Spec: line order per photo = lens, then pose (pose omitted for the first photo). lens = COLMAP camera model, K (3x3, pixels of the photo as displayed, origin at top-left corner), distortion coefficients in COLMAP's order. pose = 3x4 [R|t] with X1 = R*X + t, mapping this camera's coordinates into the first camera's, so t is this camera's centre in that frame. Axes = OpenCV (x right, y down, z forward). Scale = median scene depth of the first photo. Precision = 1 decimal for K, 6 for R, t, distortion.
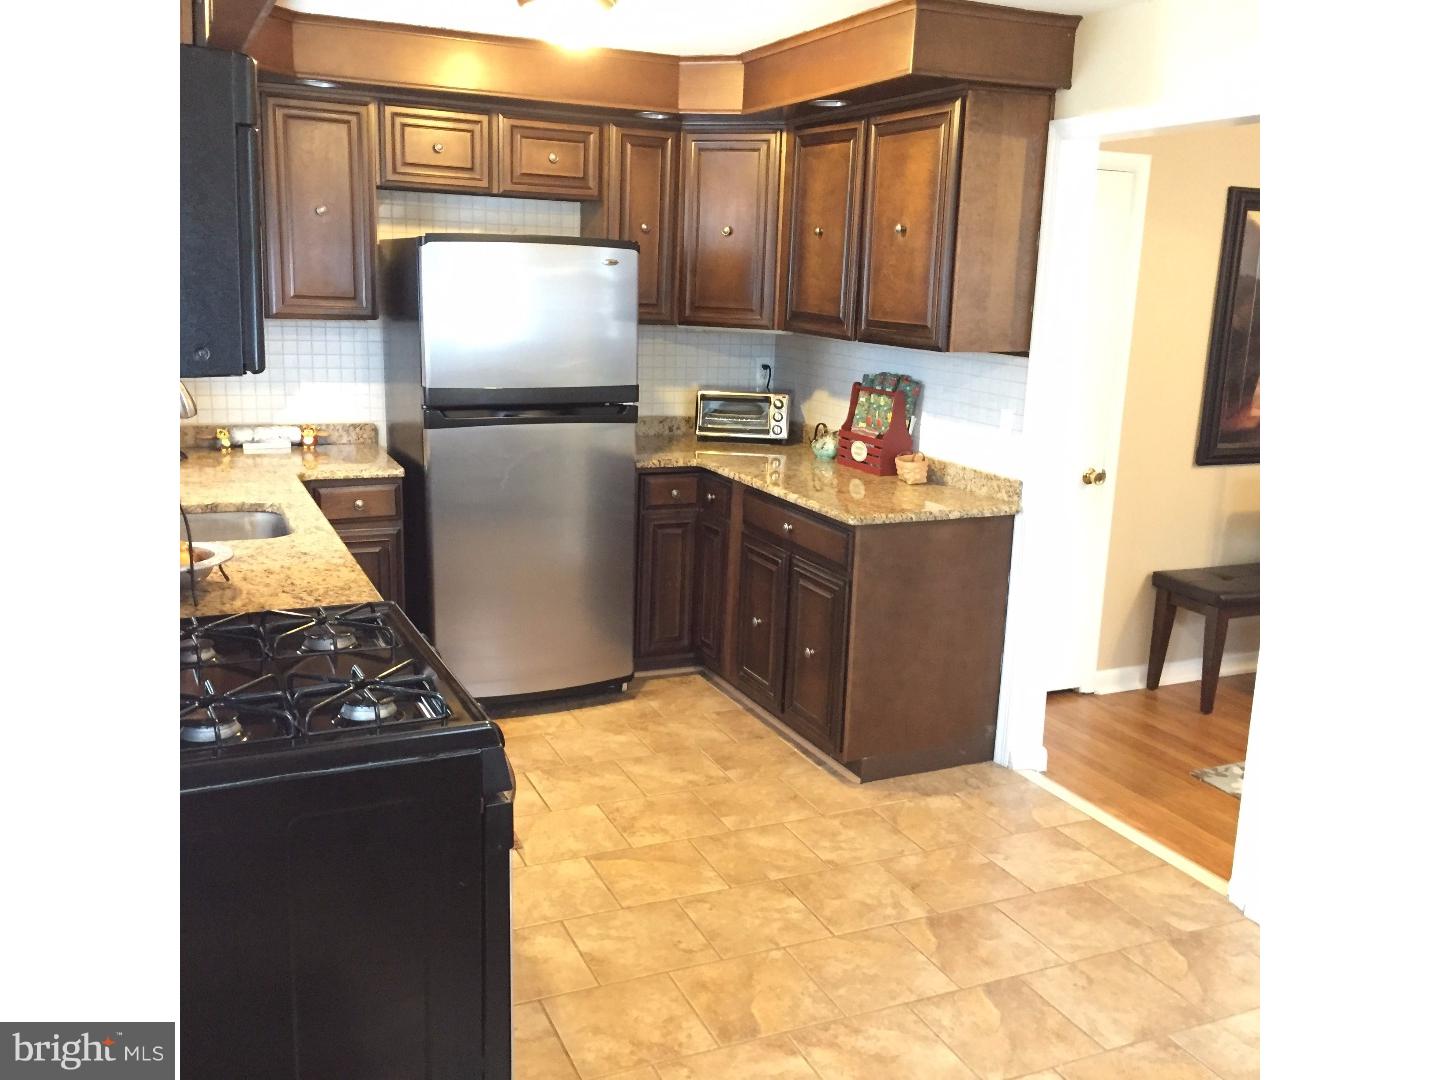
lens RADIAL K [[1223.1, 0, 719.2], [0, 1223.1, 539.7], [0, 0, 1]] dist [0.052769, -0.013001]
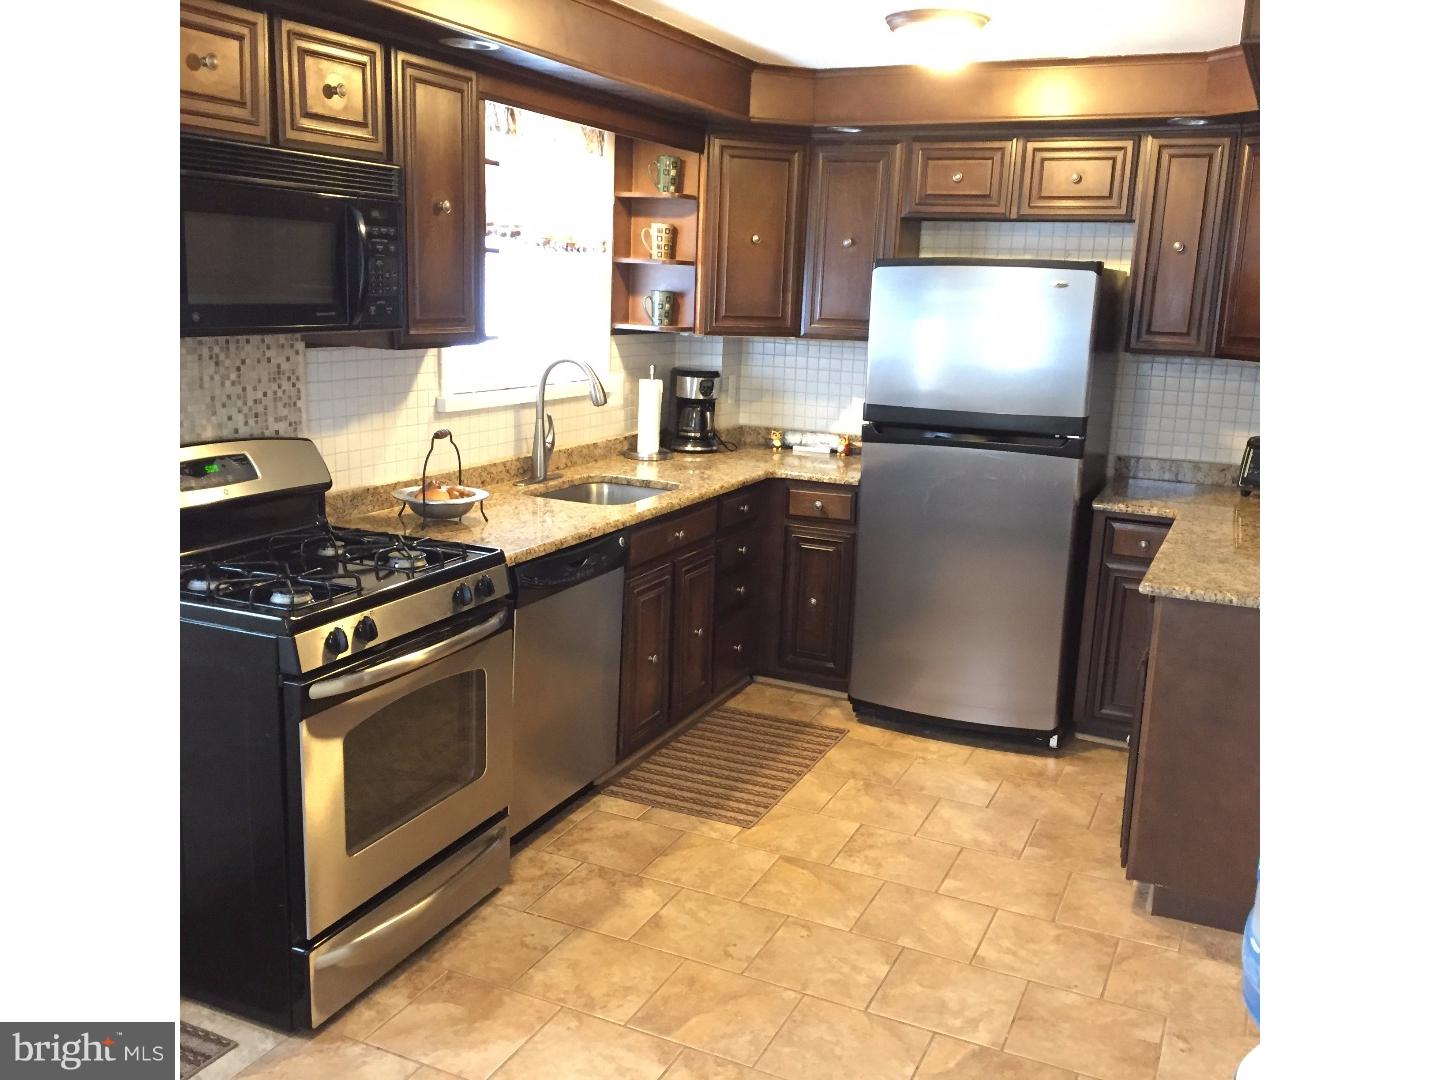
lens RADIAL K [[1223.1, 0, 721.9], [0, 1223.1, 539.6], [0, 0, 1]] dist [0.052769, -0.013001]
pose [[0.657209, 0.146633, -0.739307, 0.473220], [-0.172953, 0.984058, 0.041430, -0.029312], [0.733596, 0.100637, 0.672093, 0.201362]]
